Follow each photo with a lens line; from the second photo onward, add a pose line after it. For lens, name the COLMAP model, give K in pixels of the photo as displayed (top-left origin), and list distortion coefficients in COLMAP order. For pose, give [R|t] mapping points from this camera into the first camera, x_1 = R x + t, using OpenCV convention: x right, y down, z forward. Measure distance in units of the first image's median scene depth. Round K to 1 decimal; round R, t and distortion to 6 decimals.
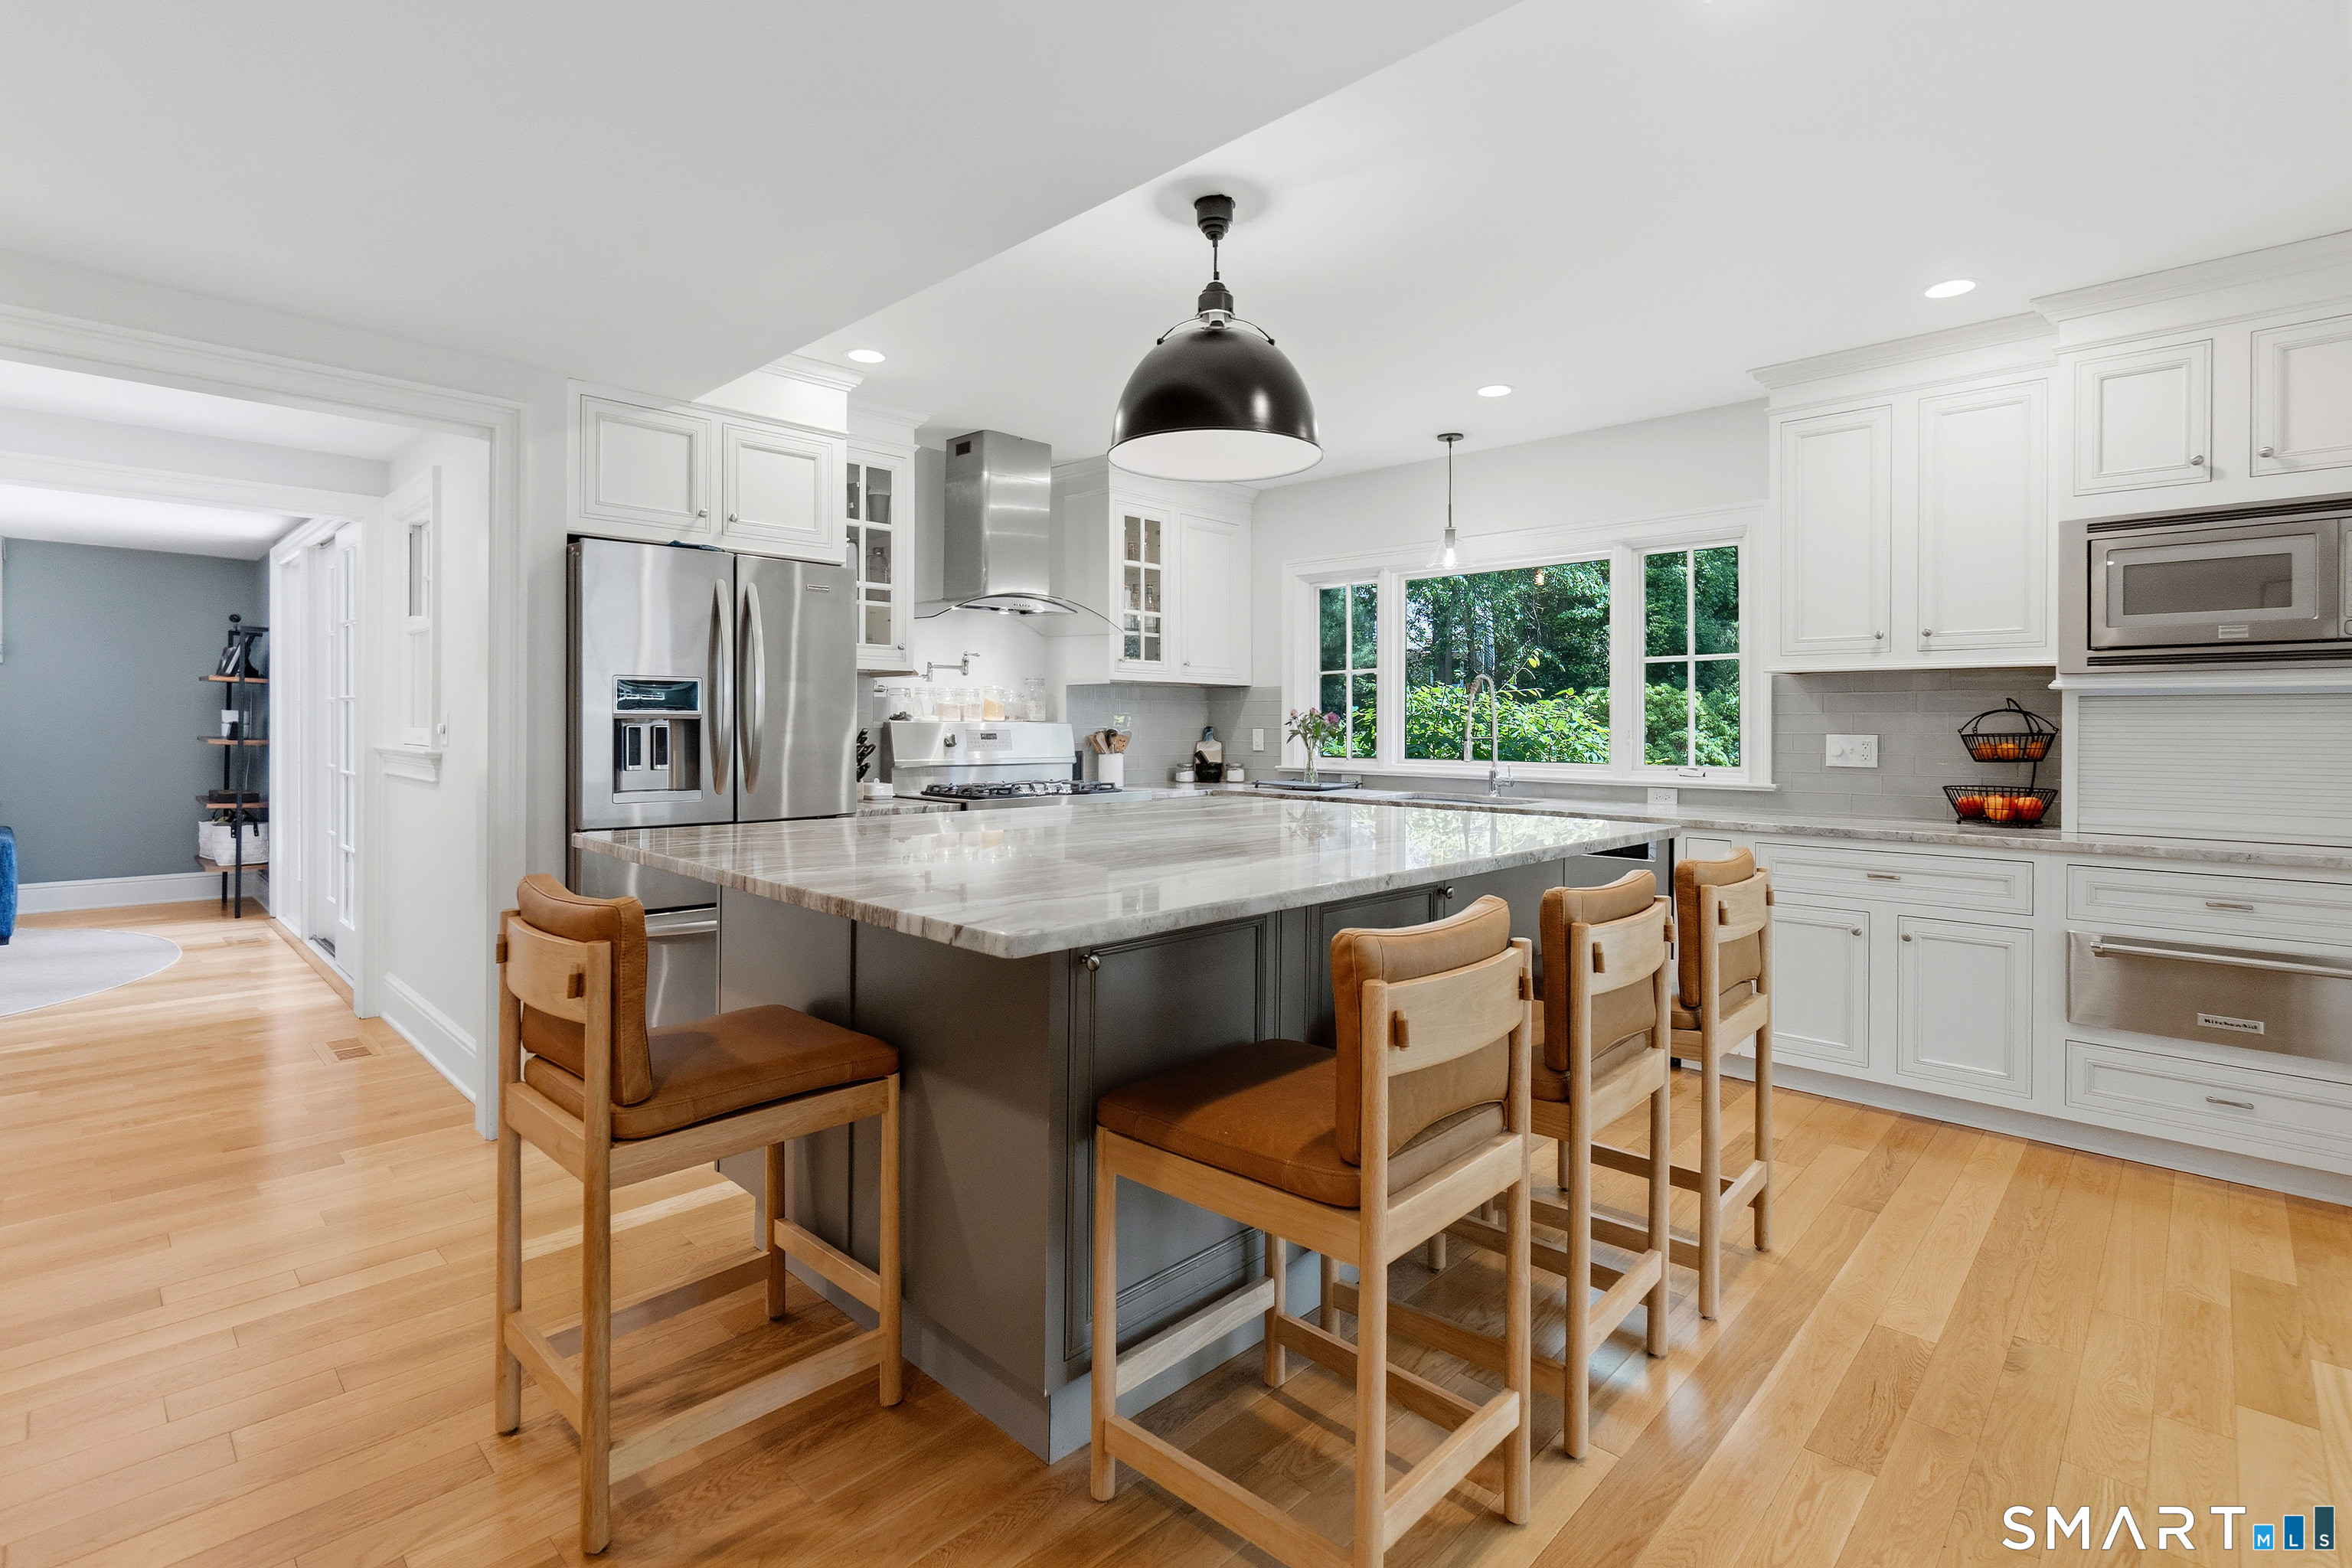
lens RADIAL K [[1118.2, 0, 1175.9], [0, 1118.2, 728.6], [0, 0, 1]] dist [-0.001728, -0.000123]
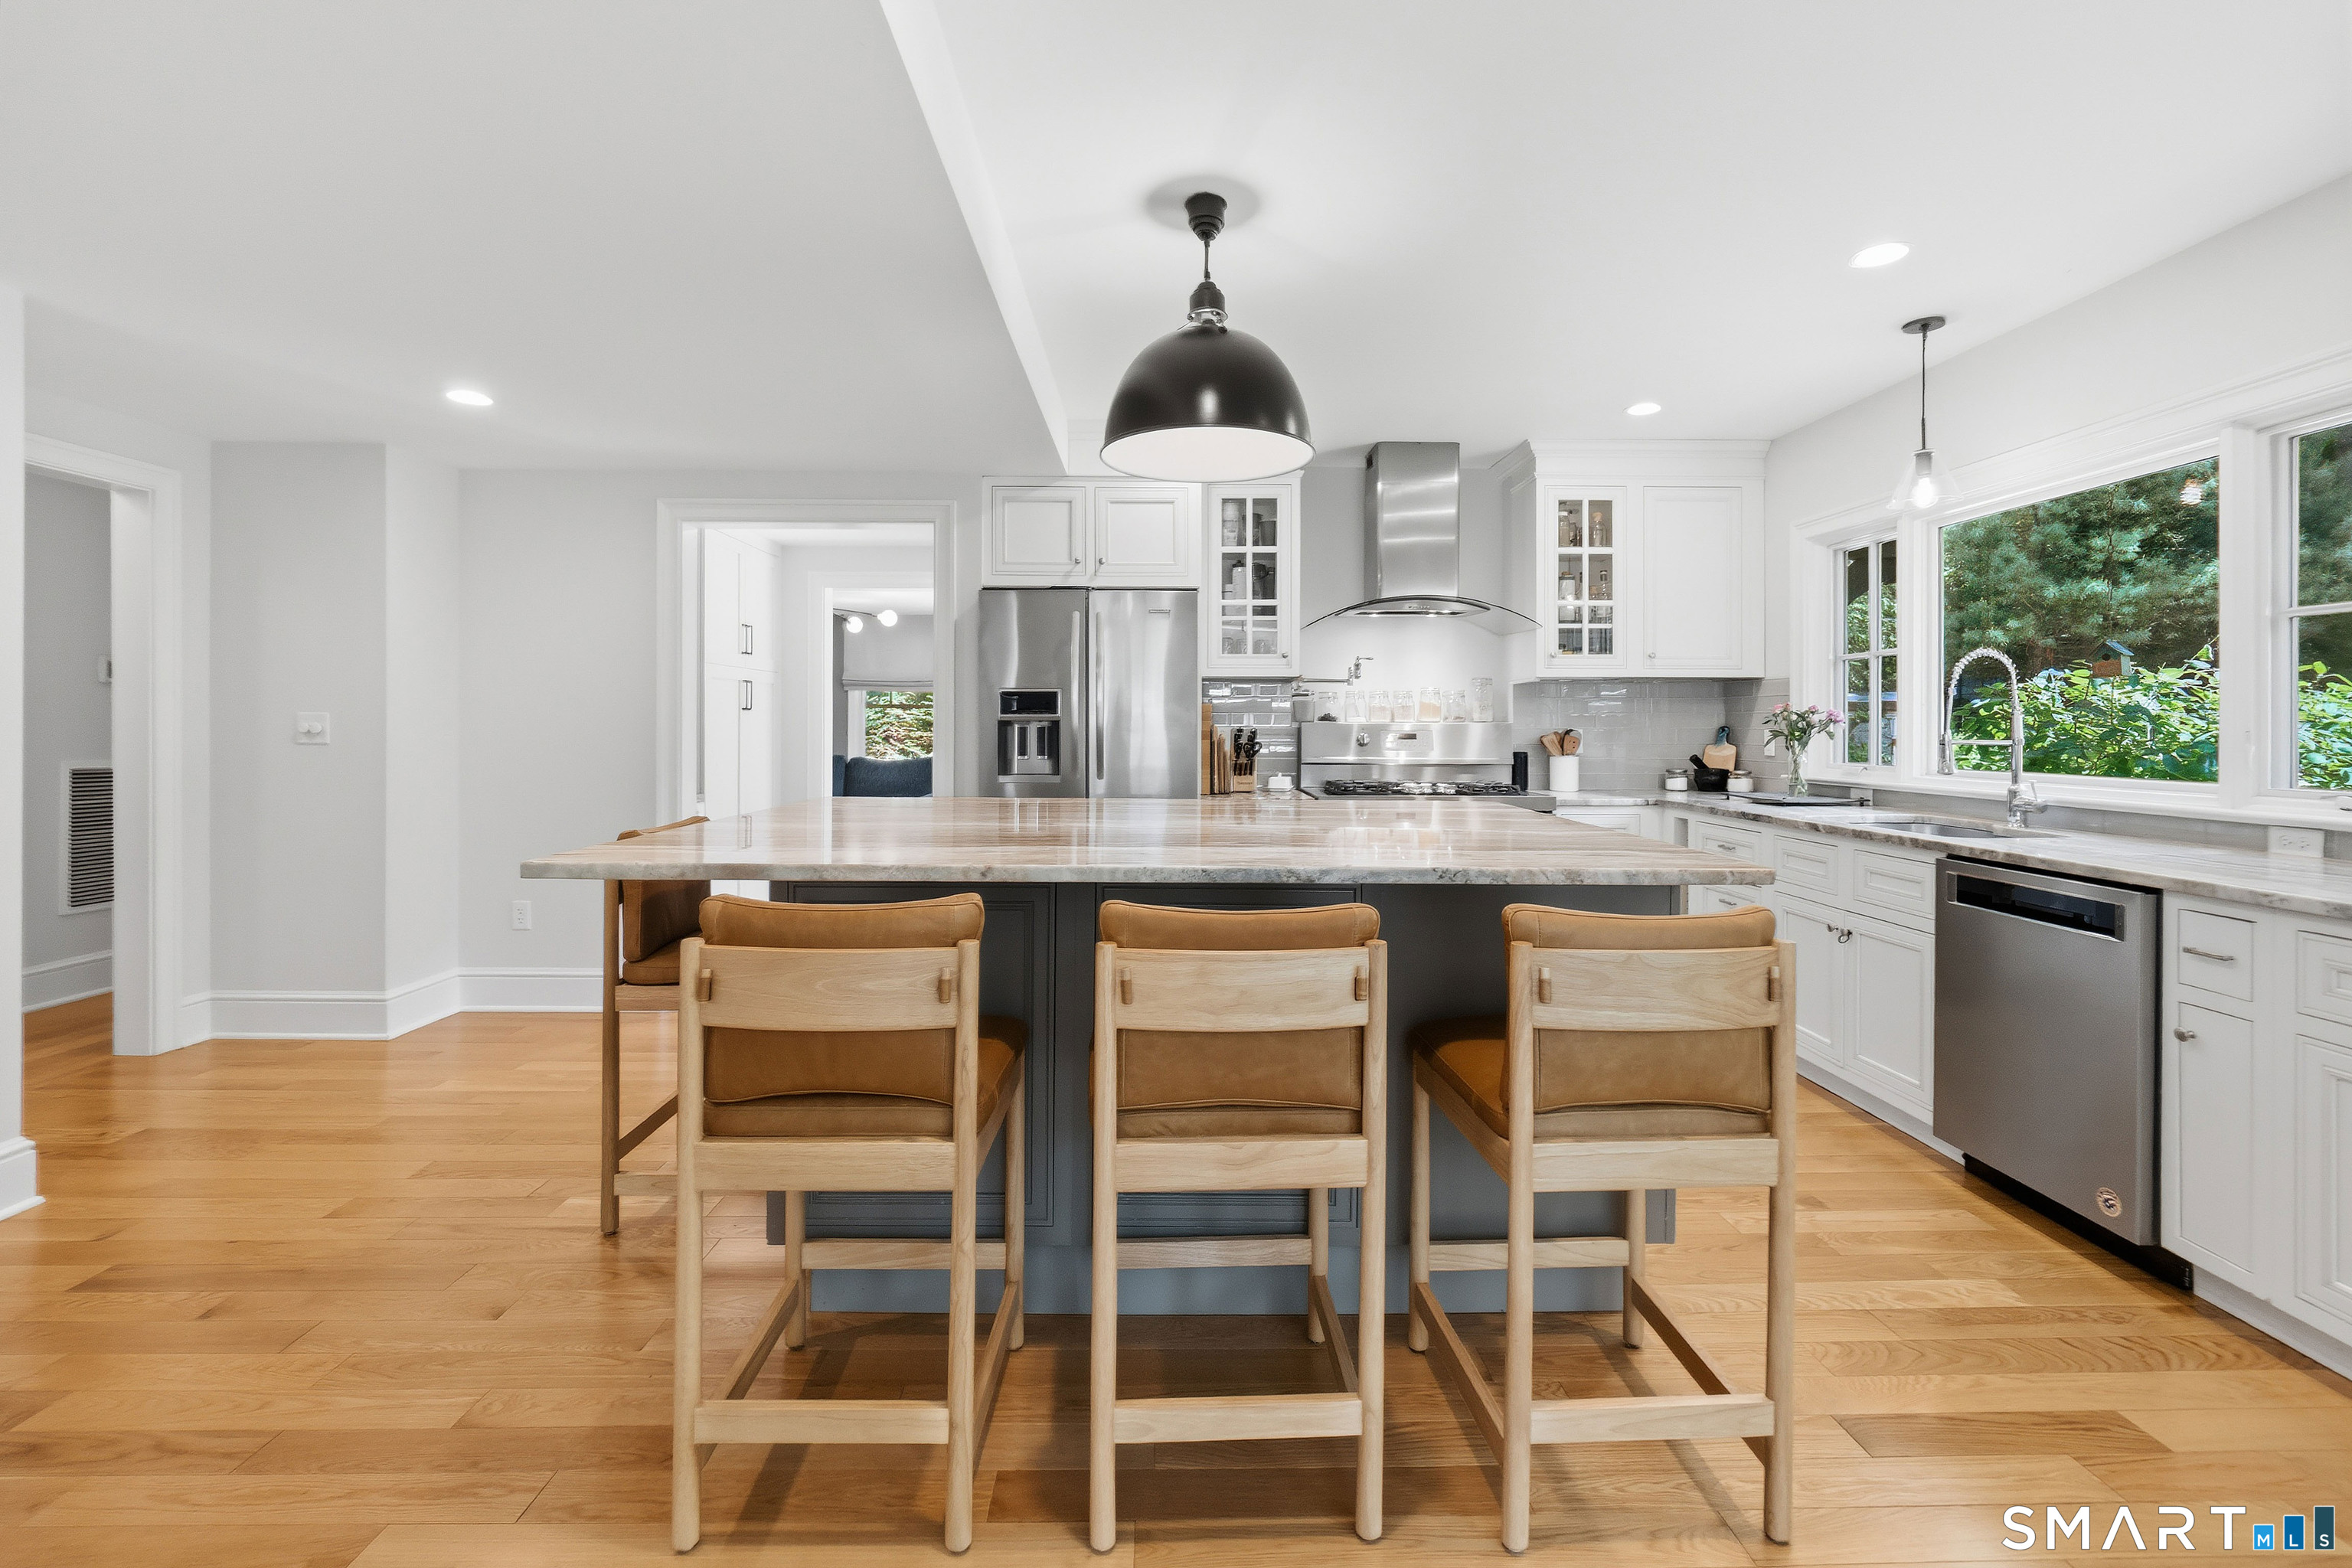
lens RADIAL K [[1040.8, 0, 1174.9], [0, 1040.8, 726.6], [0, 0, 1]] dist [0.000593, 0.000387]
pose [[0.704836, -0.002694, -0.709365, 0.357491], [-0.001121, 0.999987, -0.004912, 0.002598], [0.709370, 0.004257, 0.704824, 0.169733]]
